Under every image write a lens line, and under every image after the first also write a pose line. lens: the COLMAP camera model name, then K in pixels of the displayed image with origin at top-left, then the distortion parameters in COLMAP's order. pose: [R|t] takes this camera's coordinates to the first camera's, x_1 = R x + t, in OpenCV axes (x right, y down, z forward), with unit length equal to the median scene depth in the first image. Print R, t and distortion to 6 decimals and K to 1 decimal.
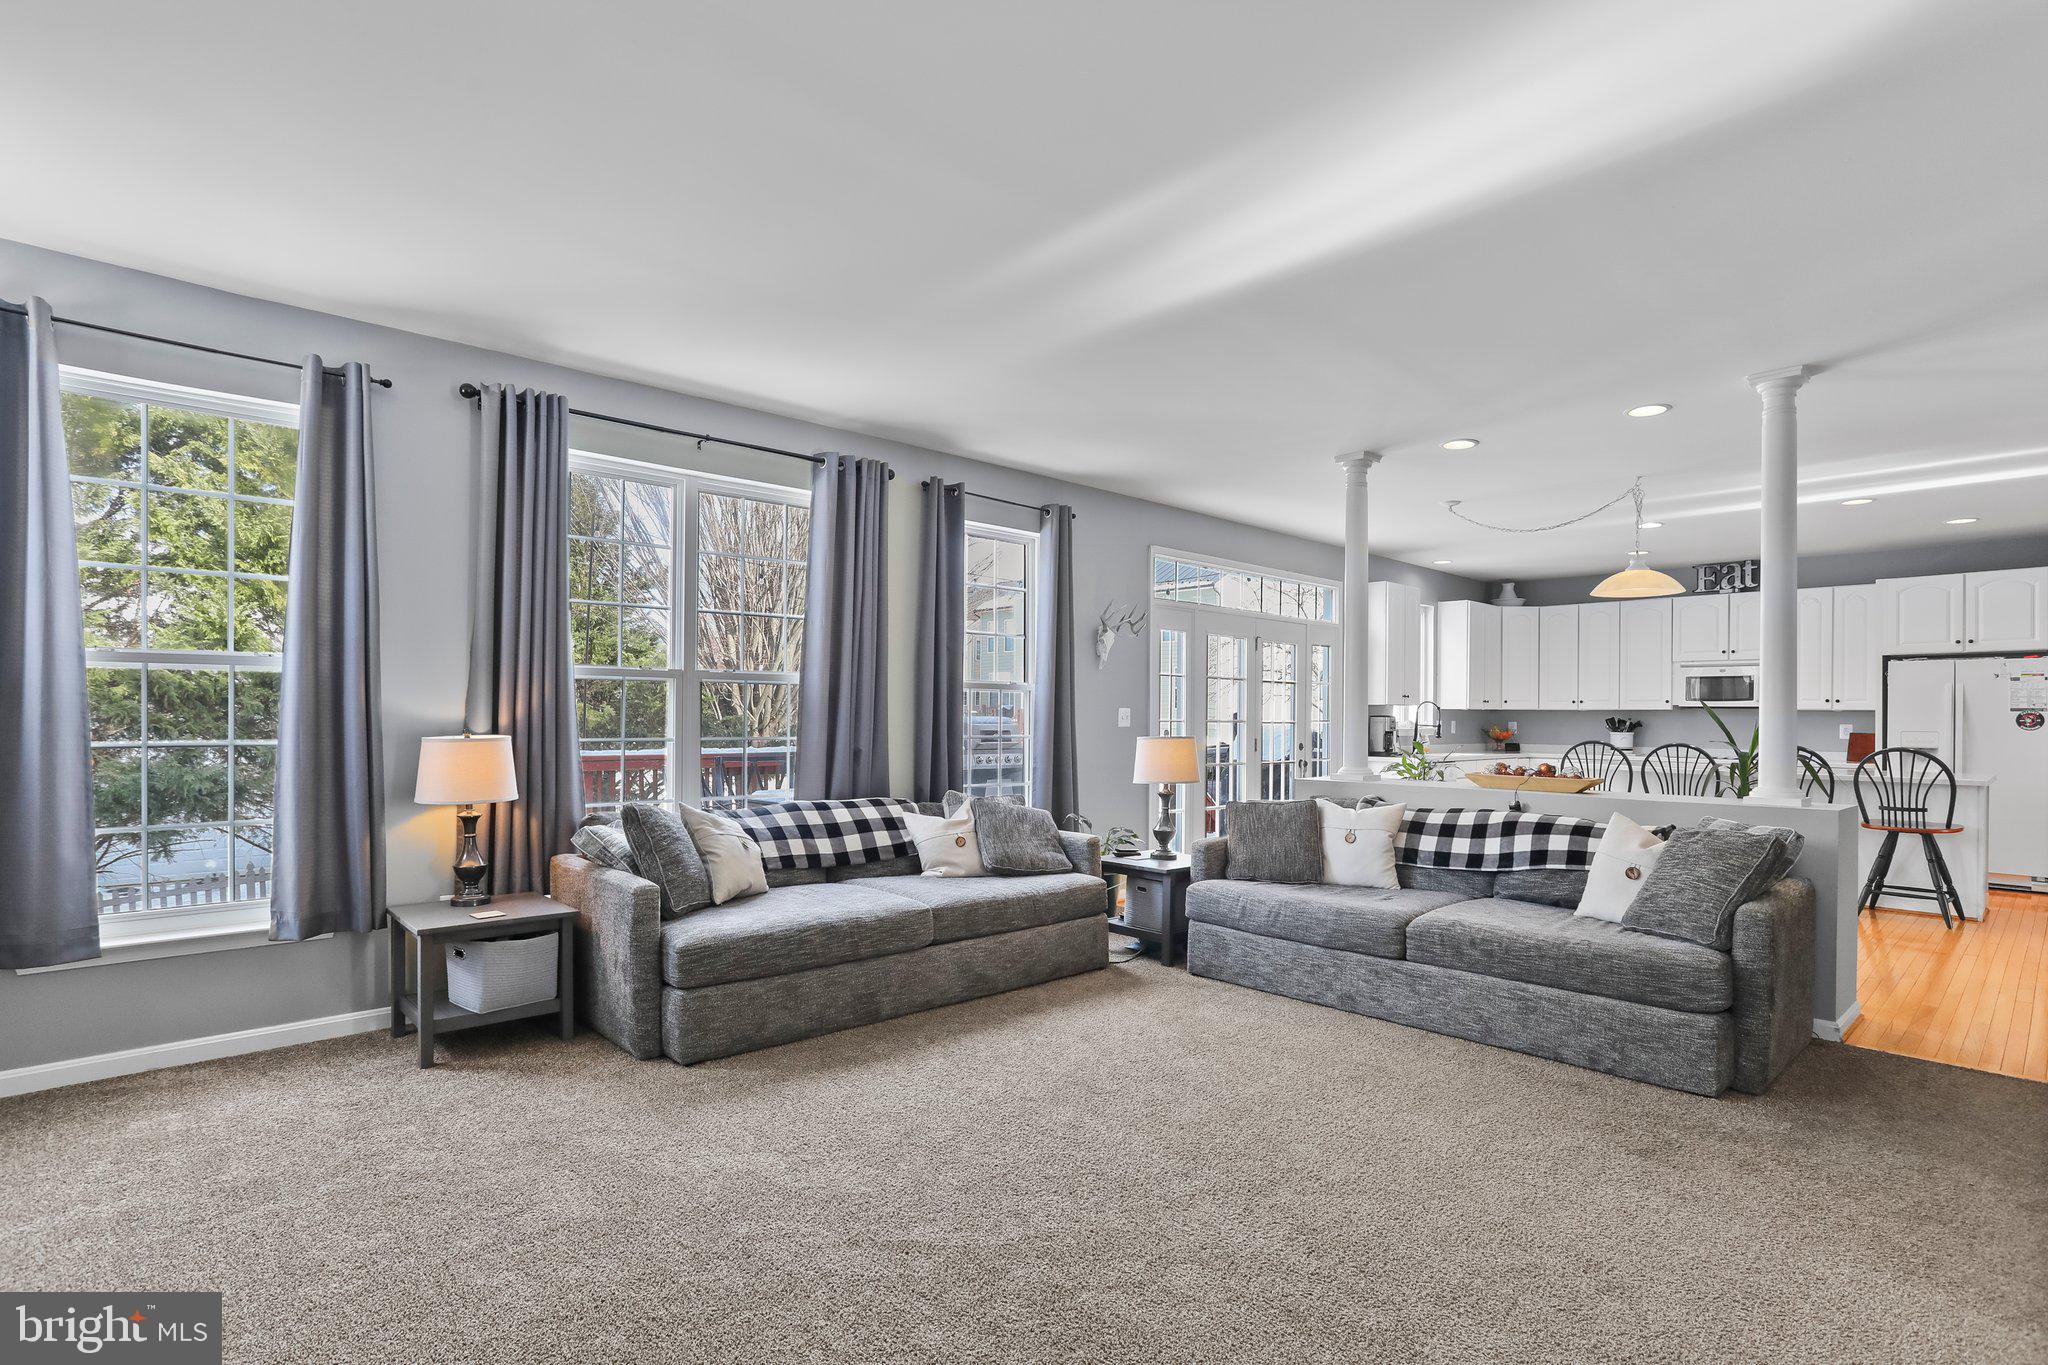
lens RADIAL K [[1014.7, 0, 1023.1], [0, 1014.7, 711.7], [0, 0, 1]] dist [-0.051763, 0.029511]
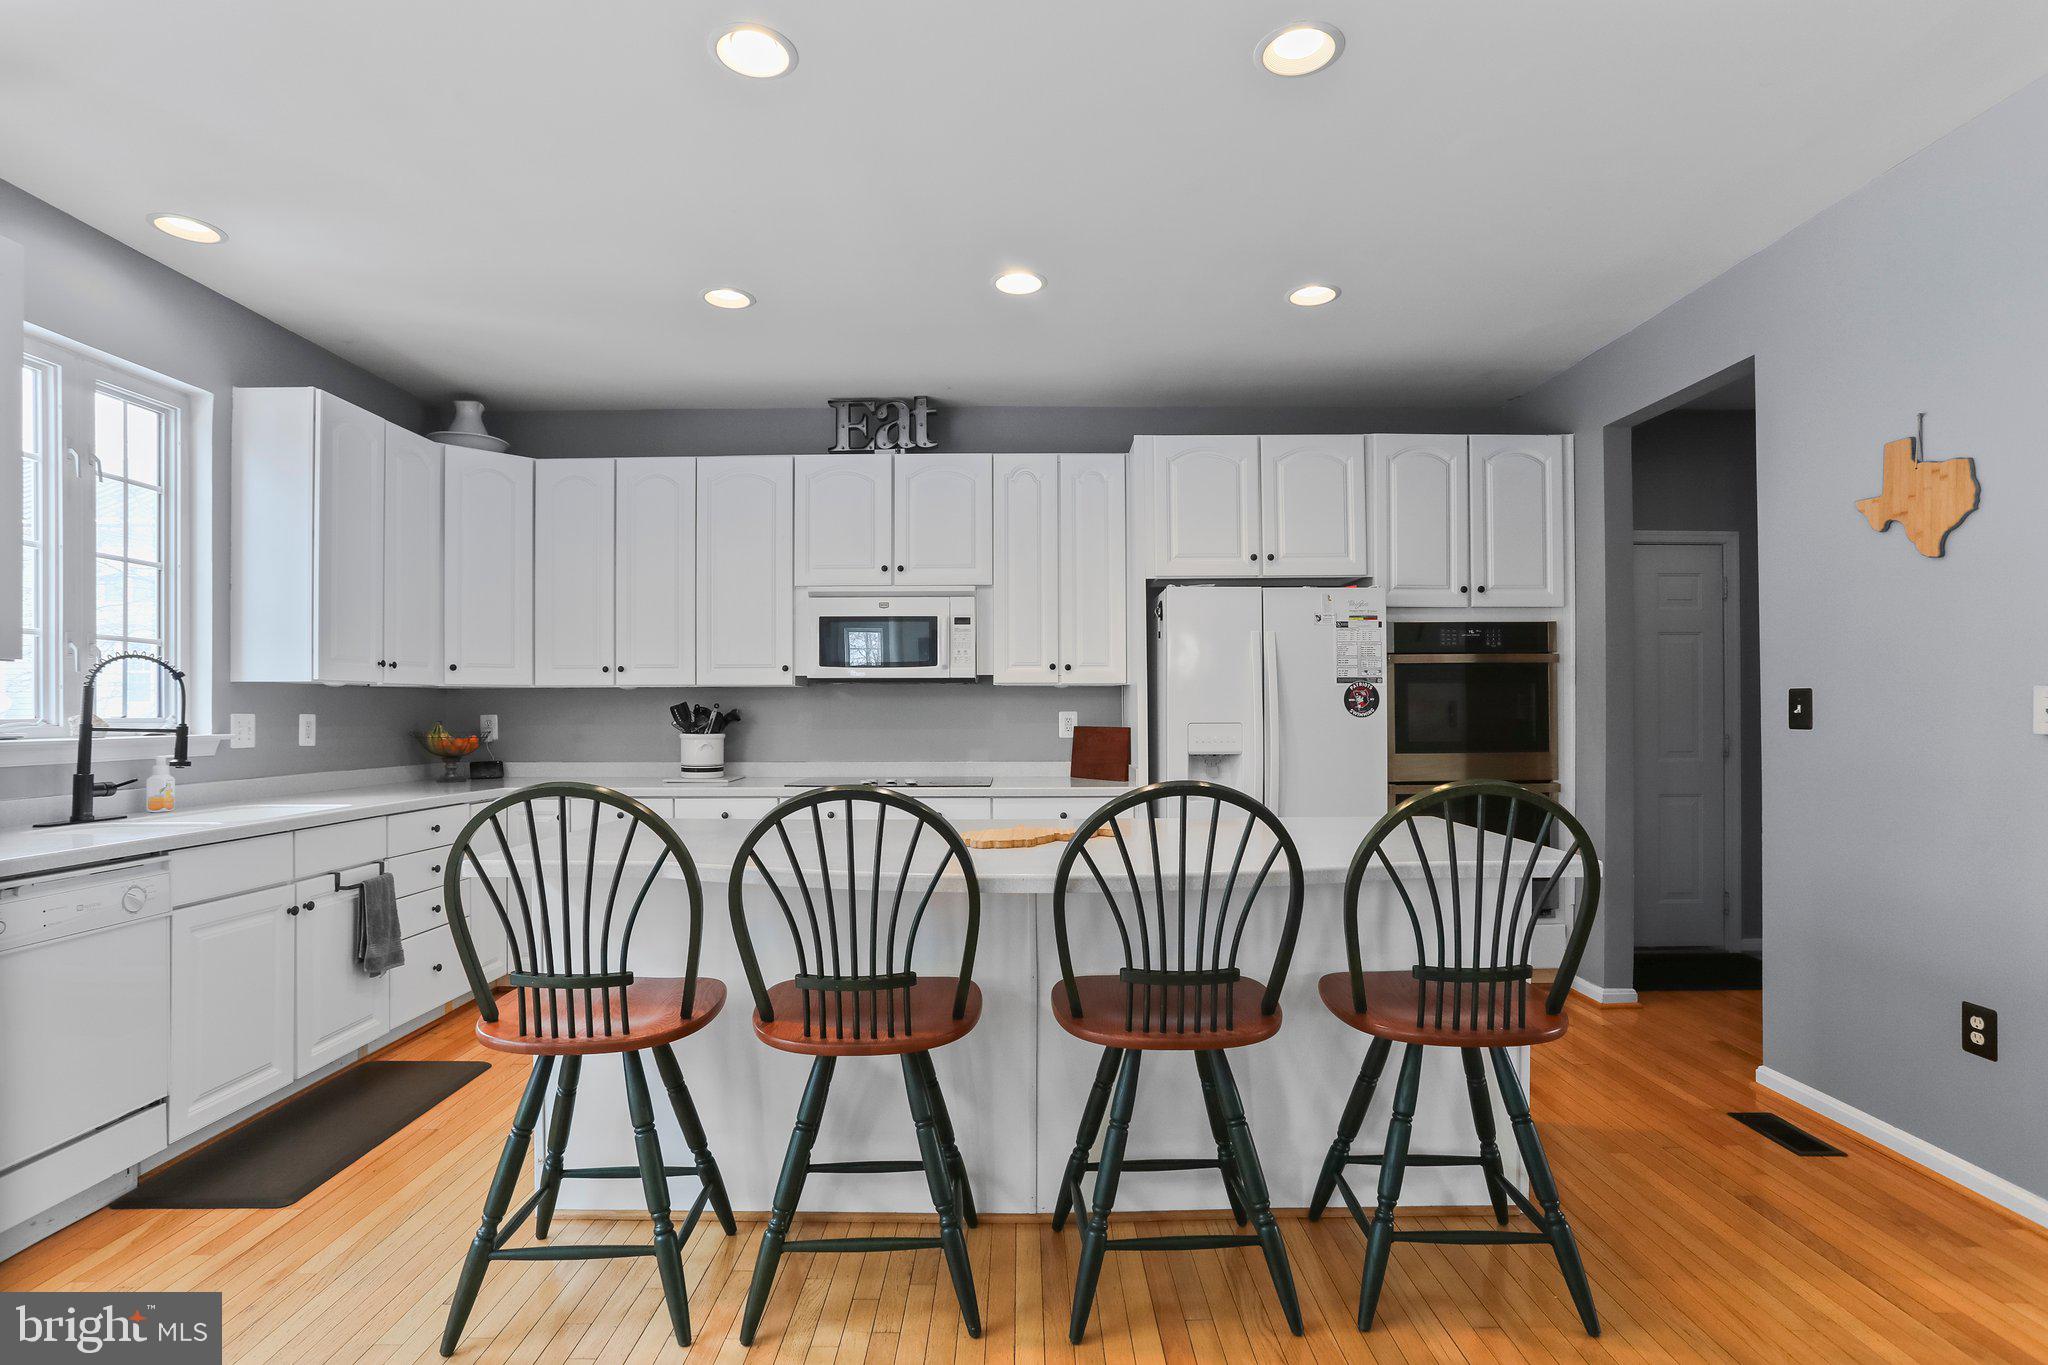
lens RADIAL K [[1014.7, 0, 1023.1], [0, 1014.7, 711.7], [0, 0, 1]] dist [-0.051763, 0.029511]
pose [[0.680799, -0.011313, 0.732383, 0.392734], [0.007075, 0.999936, 0.008870, 0.007730], [-0.732436, -0.000857, 0.680836, 0.626951]]
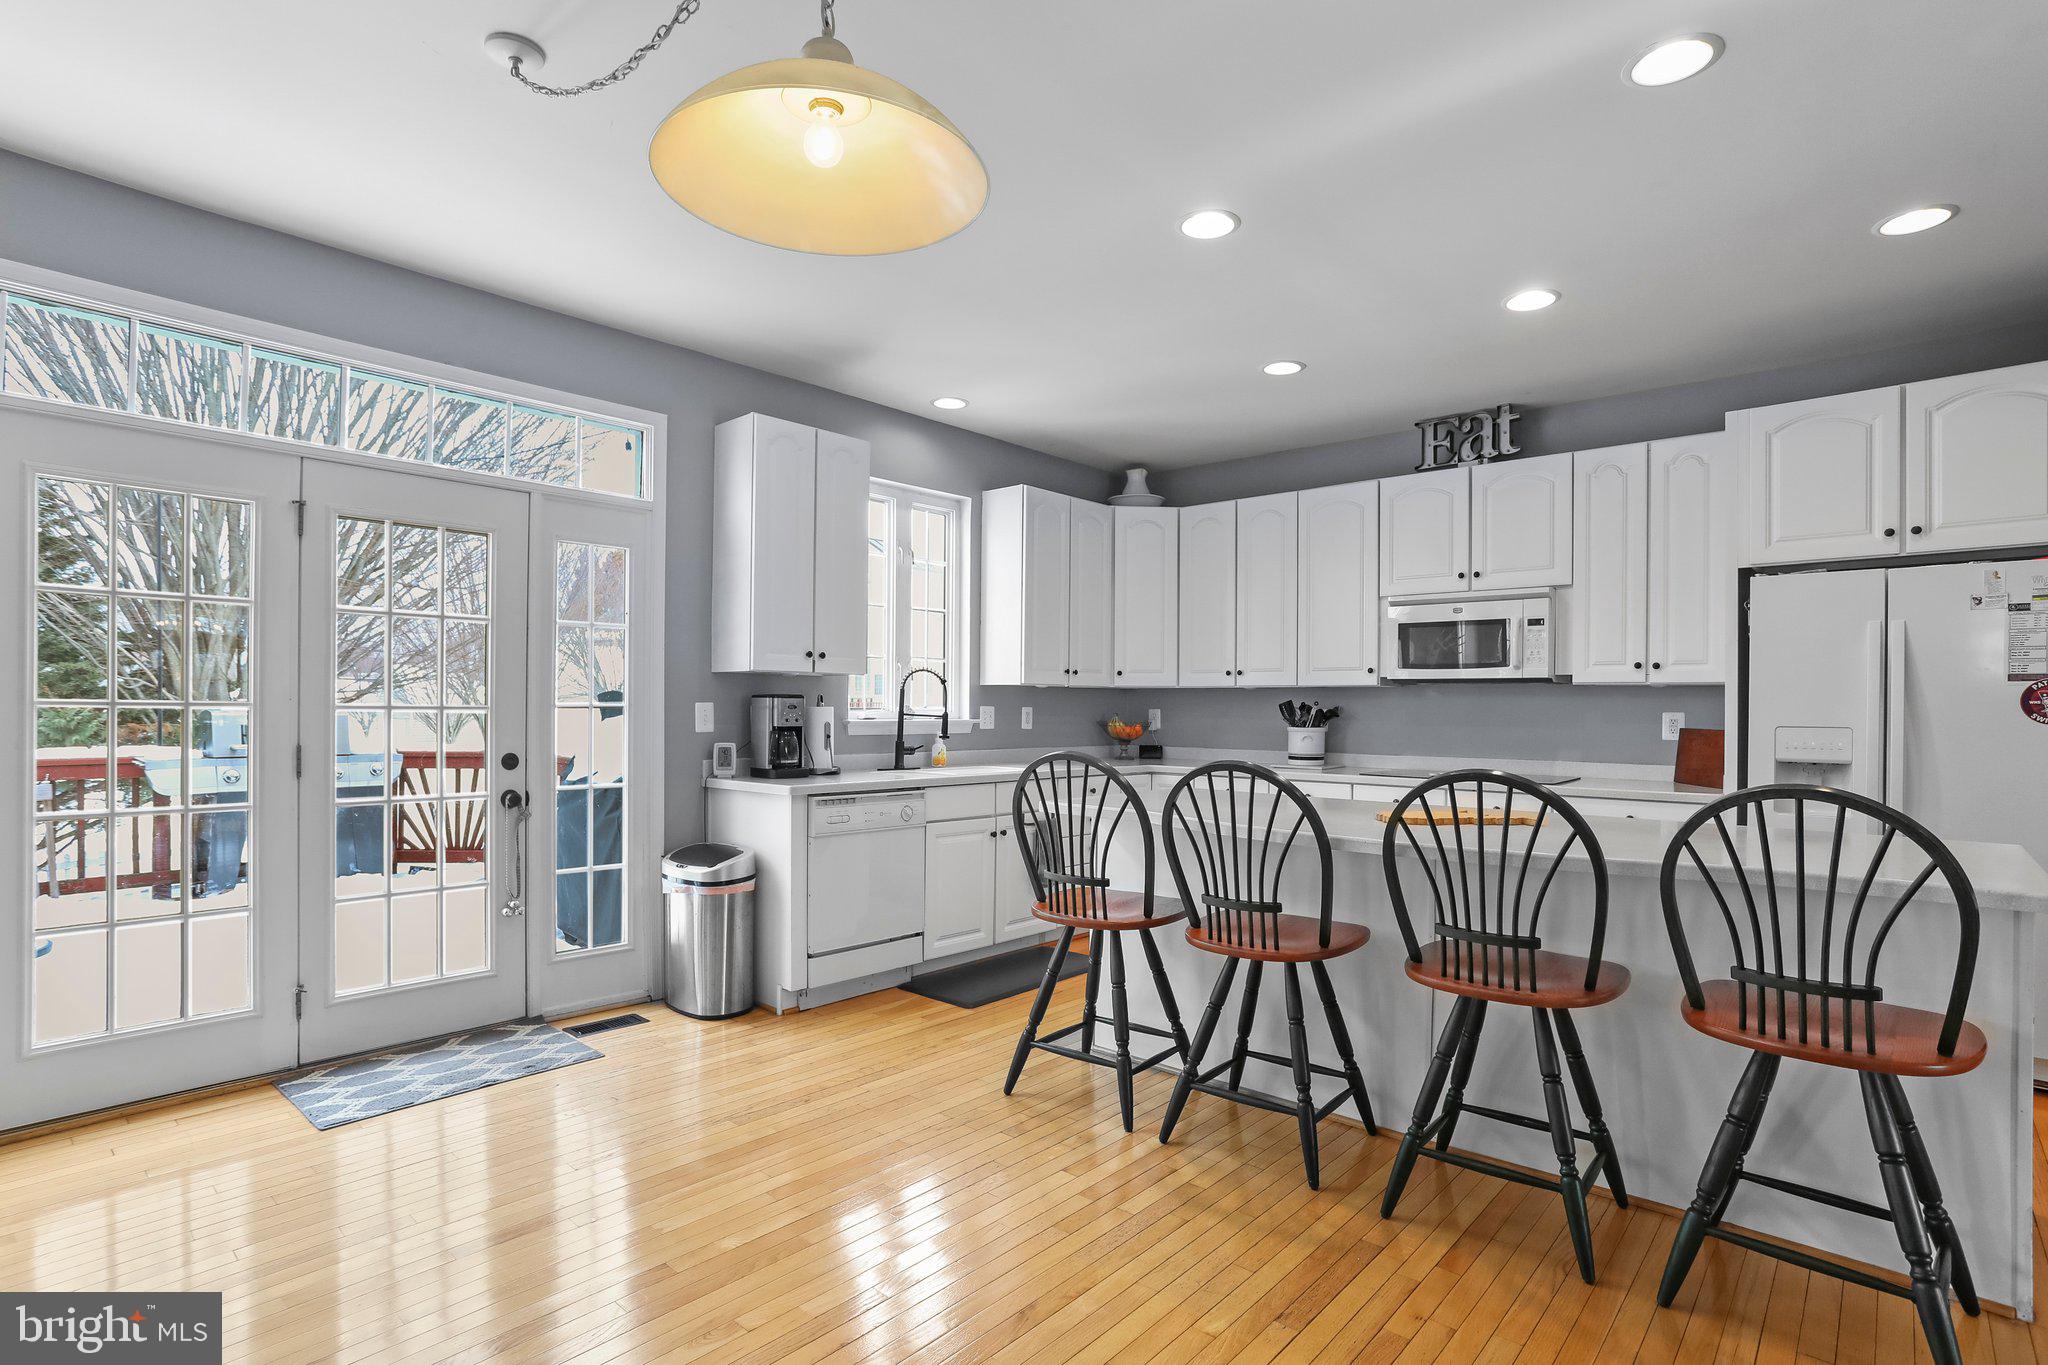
lens RADIAL K [[1014.7, 0, 1023.1], [0, 1014.7, 711.7], [0, 0, 1]] dist [-0.051763, 0.029511]
pose [[0.995436, -0.000529, 0.095429, 0.436491], [-0.000290, 0.999963, 0.008574, 0.008015], [-0.095430, -0.008563, 0.995399, 0.507816]]
